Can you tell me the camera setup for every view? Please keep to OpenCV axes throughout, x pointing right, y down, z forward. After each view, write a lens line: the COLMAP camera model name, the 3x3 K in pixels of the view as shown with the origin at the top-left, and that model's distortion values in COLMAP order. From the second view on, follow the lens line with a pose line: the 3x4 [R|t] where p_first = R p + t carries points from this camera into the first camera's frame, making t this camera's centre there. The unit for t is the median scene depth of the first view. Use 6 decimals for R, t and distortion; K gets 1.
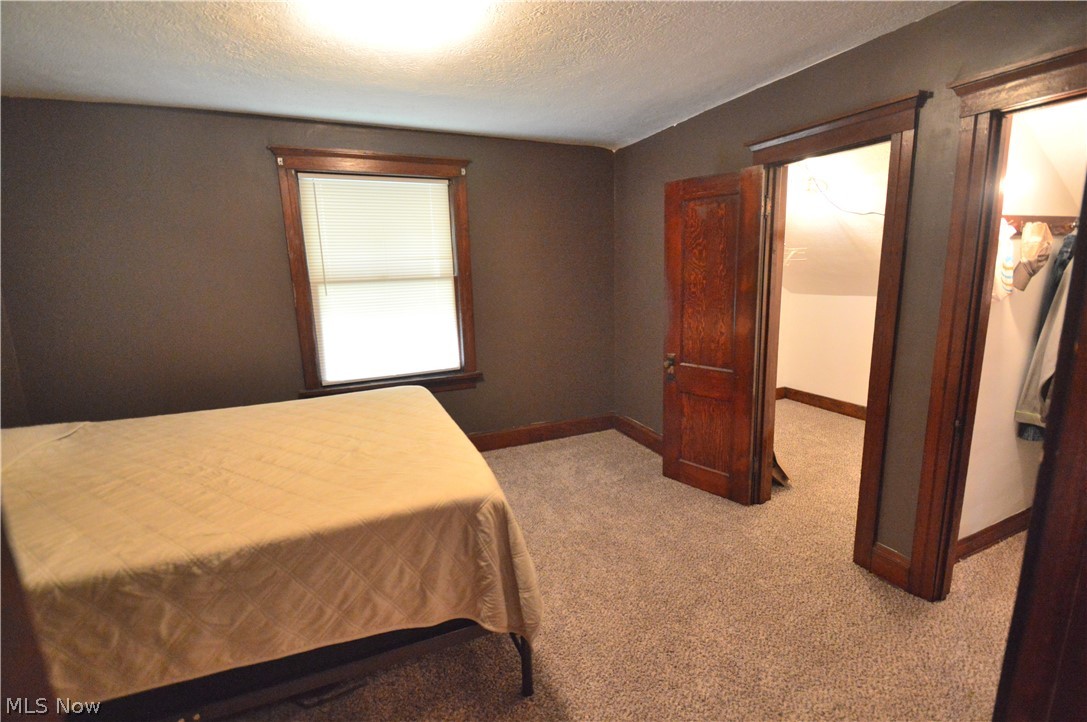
lens RADIAL K [[485.5, 0, 540.3], [0, 485.5, 356.8], [0, 0, 1]] dist [0.005672, -0.012279]
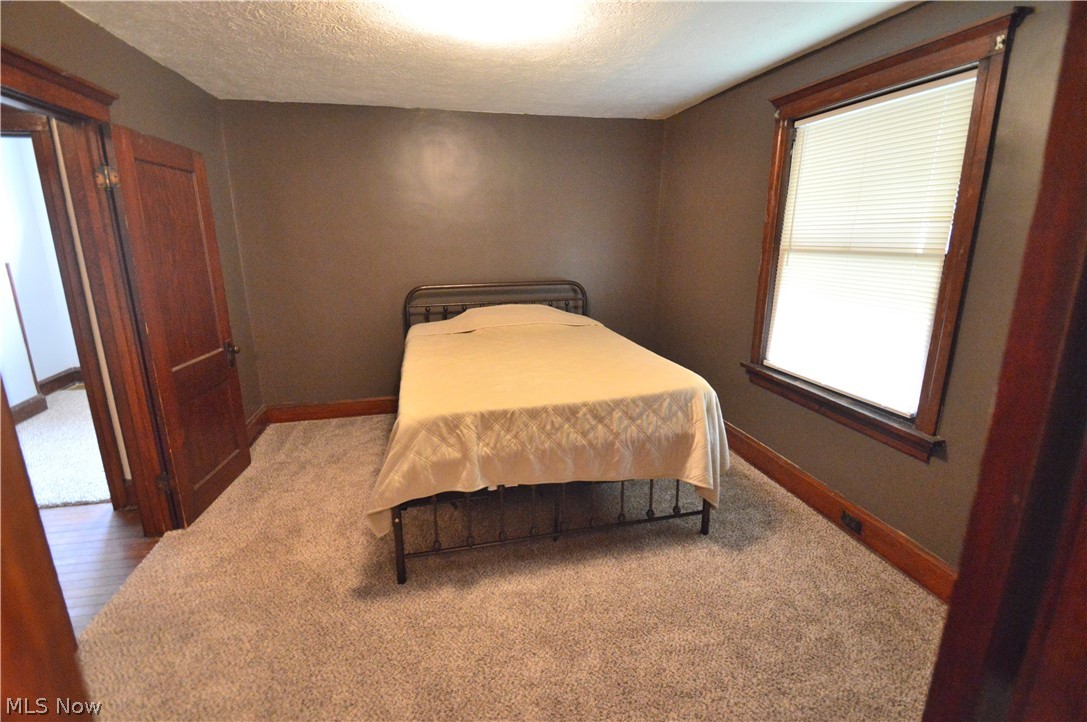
lens RADIAL K [[485.5, 0, 539.7], [0, 485.5, 355.8], [0, 0, 1]] dist [0.005672, -0.012279]
pose [[-0.186628, 0.259903, -0.947428, 0.484027], [-0.173517, 0.940491, 0.292180, -0.148310], [0.966986, 0.218924, -0.130425, 0.712455]]
